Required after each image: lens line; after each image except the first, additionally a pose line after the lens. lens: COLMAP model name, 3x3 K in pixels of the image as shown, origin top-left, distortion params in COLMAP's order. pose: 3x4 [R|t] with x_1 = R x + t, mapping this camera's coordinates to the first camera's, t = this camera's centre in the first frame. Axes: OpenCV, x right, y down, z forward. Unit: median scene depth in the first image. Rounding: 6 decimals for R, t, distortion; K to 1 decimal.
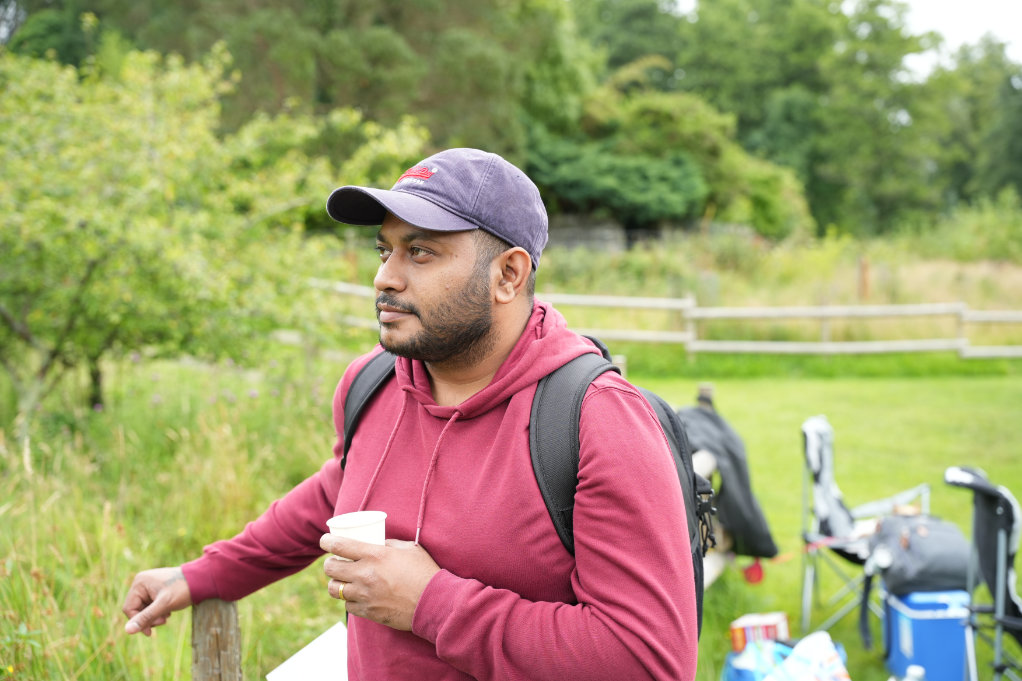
lens RADIAL K [[1292.7, 0, 514.1], [0, 1292.7, 341.2], [0, 0, 1]] dist [-0.016151, 0.000000]
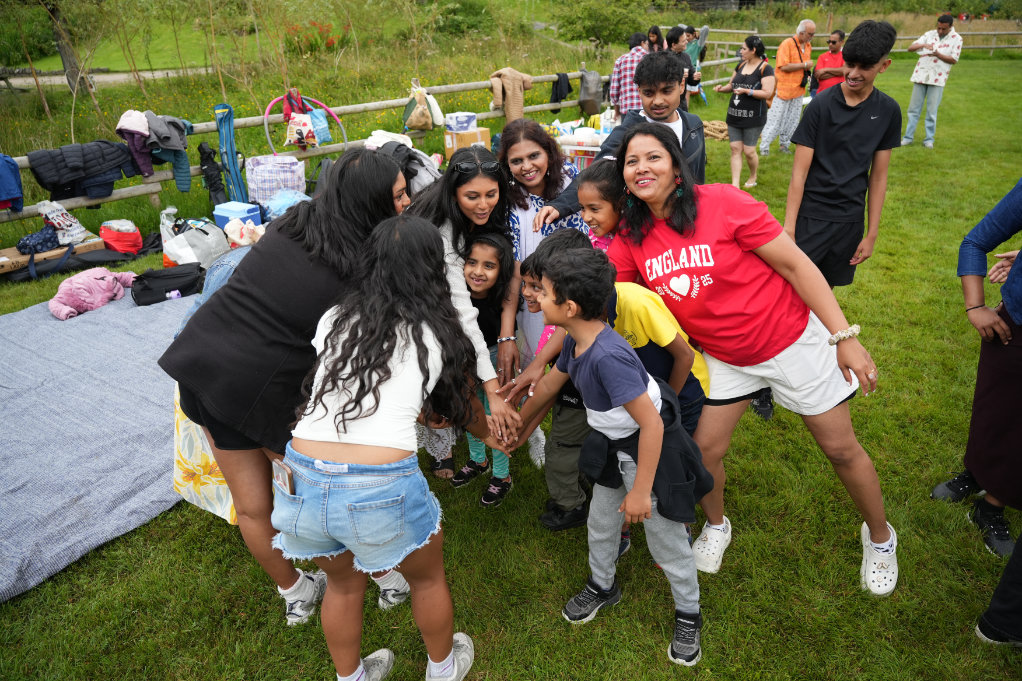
lens RADIAL K [[682.0, 0, 514.6], [0, 682.0, 345.1], [0, 0, 1]] dist [-0.011369, -0.001984]
pose [[0.978157, 0.088974, -0.187864, -0.026928], [-0.008709, 0.920512, 0.390617, 0.015524], [0.207686, -0.380448, 0.901180, -0.425288]]
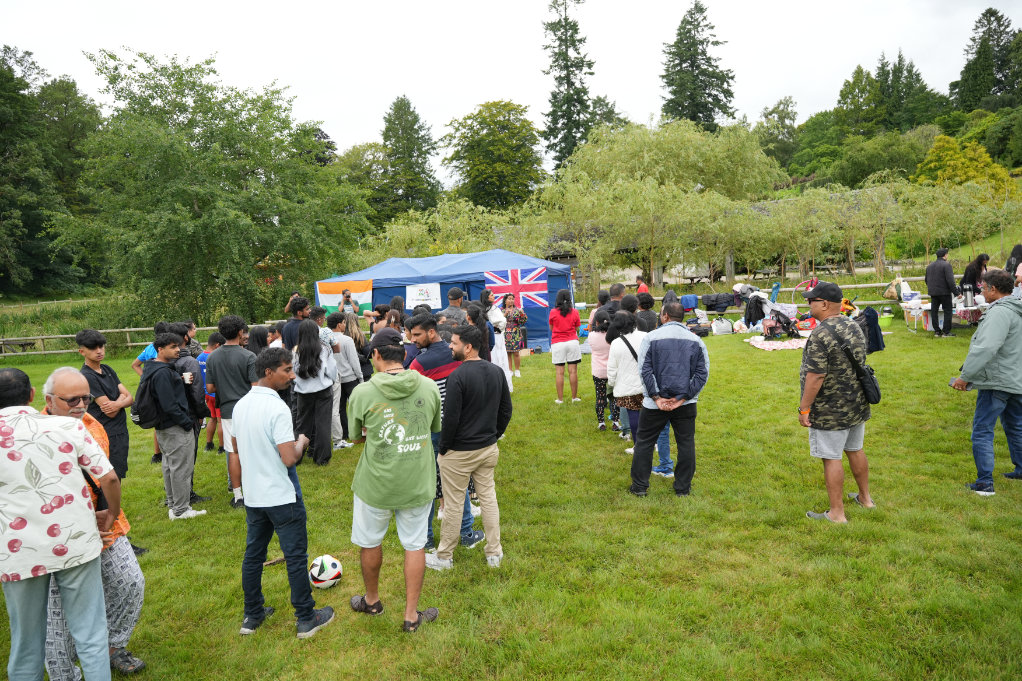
lens RADIAL K [[682.0, 0, 507.2], [0, 682.0, 346.1], [0, 0, 1]] dist [-0.011369, -0.001984]
pose [[0.058697, 0.126169, -0.990271, 0.360362], [0.029840, 0.991316, 0.128071, 0.004980], [0.997830, -0.037067, 0.054422, -0.464186]]
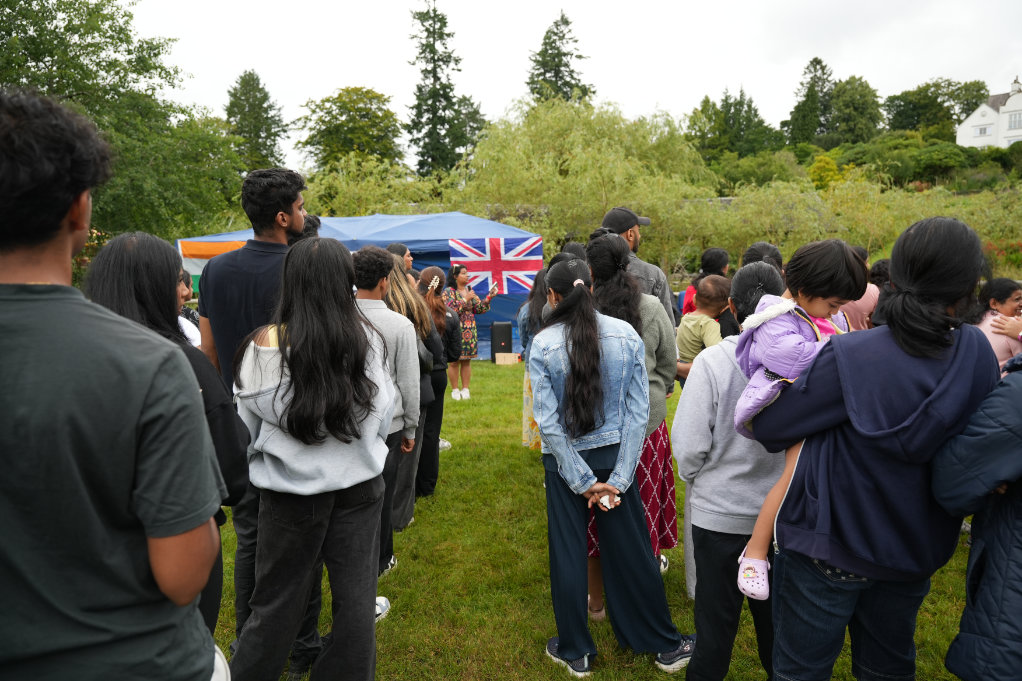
lens RADIAL K [[682.0, 0, 507.1], [0, 682.0, 341.8], [0, 0, 1]] dist [-0.011369, -0.001984]
pose [[0.280336, 0.118787, -0.952524, 0.197170], [-0.032014, 0.992919, 0.114402, 0.025441], [0.959368, -0.001577, 0.282154, -0.519940]]
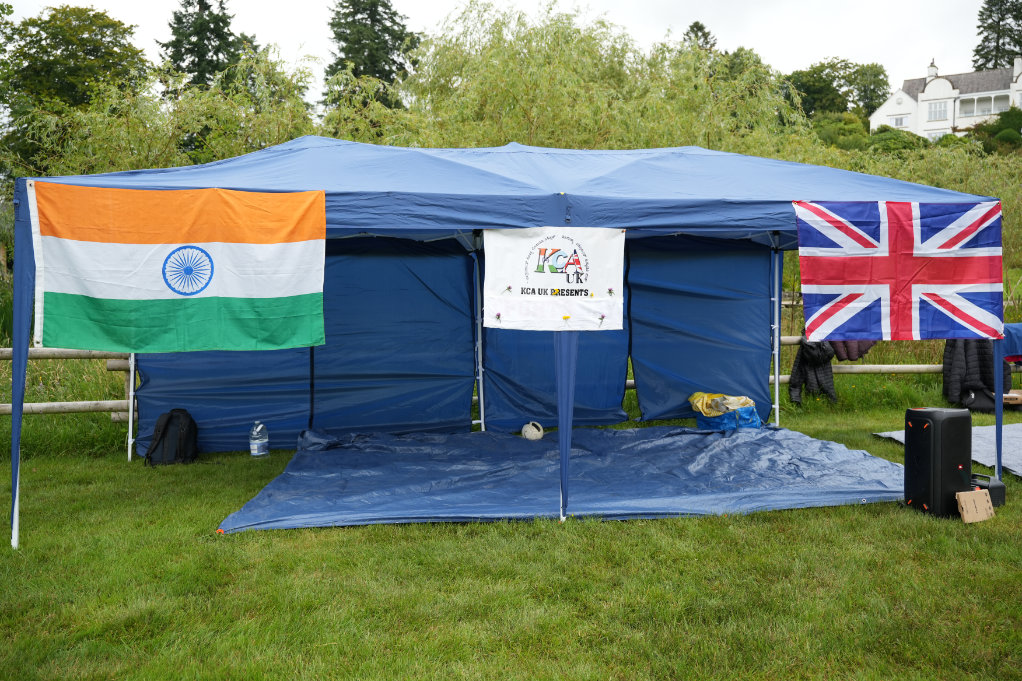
lens RADIAL K [[907.1, 0, 510.3], [0, 907.1, 343.8], [0, 0, 1]] dist [-0.002599, -0.006656]
pose [[0.511656, 0.076278, -0.855798, -0.014260], [-0.040941, 0.997084, 0.064393, 0.033168], [0.858215, 0.002090, 0.513287, -0.590611]]
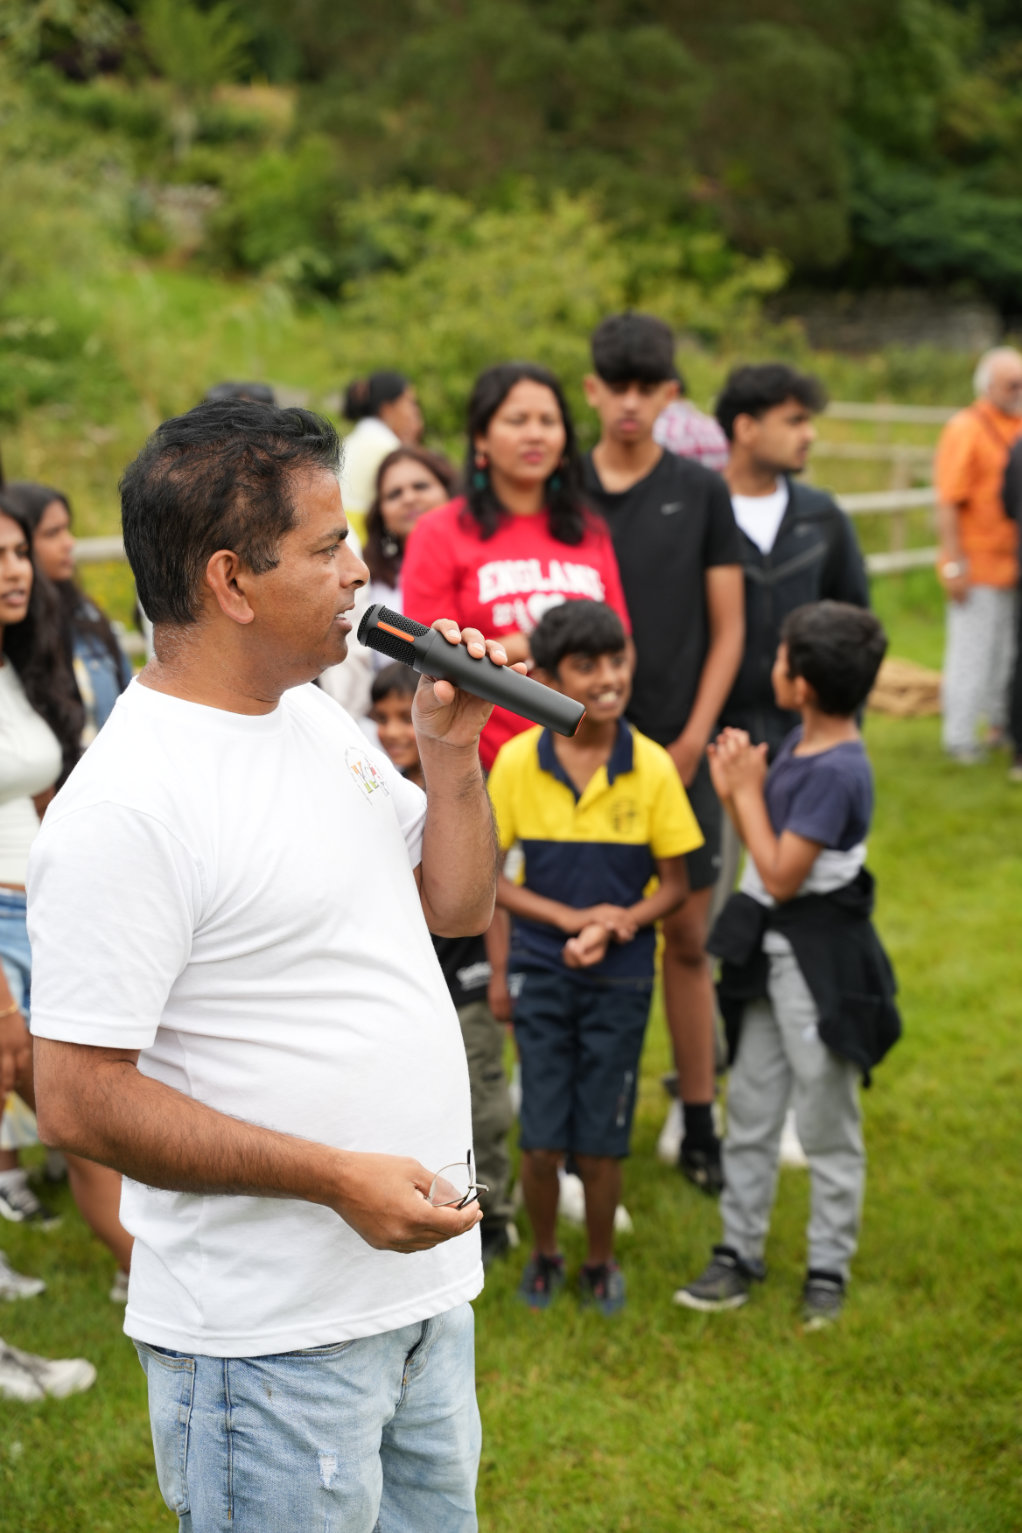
lens RADIAL K [[2989.3, 0, 498.2], [0, 2989.3, 762.8], [0, 0, 1]] dist [0.054746, 0.000000]
pose [[0.995306, 0.016743, -0.095322, -0.017932], [-0.009307, 0.996916, 0.077927, 0.024234], [0.096333, -0.076674, 0.992392, -0.526851]]
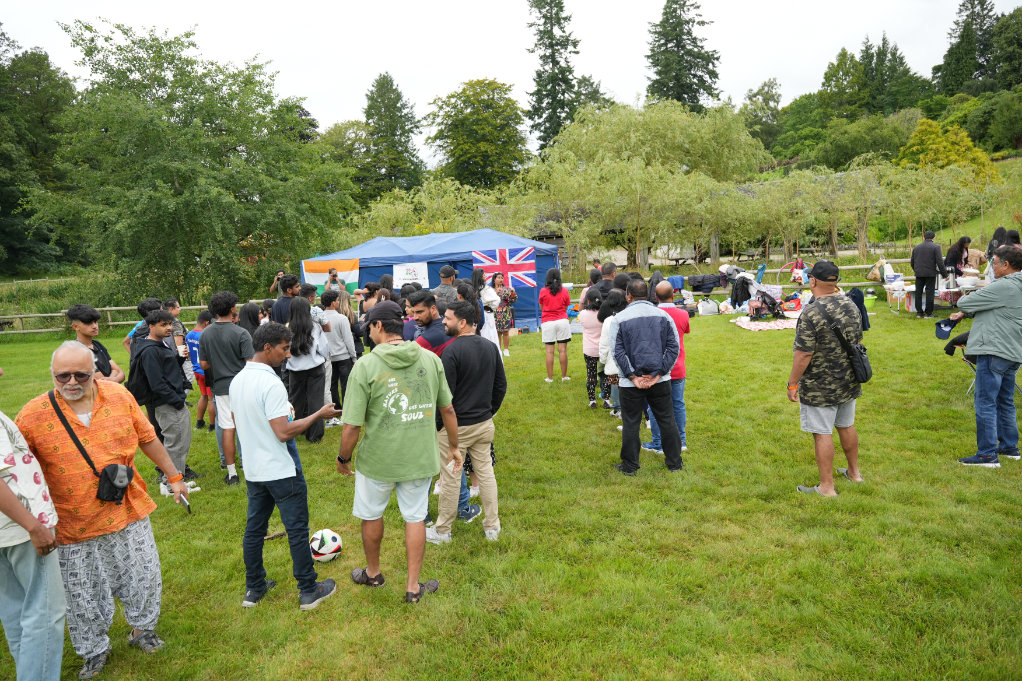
lens RADIAL K [[682.0, 0, 506.9], [0, 682.0, 348.7], [0, 0, 1]] dist [-0.011369, -0.001984]
pose [[0.082653, 0.156739, -0.984175, 0.360805], [0.023461, 0.986975, 0.159155, 0.006108], [0.996302, -0.036244, 0.077899, -0.467768]]
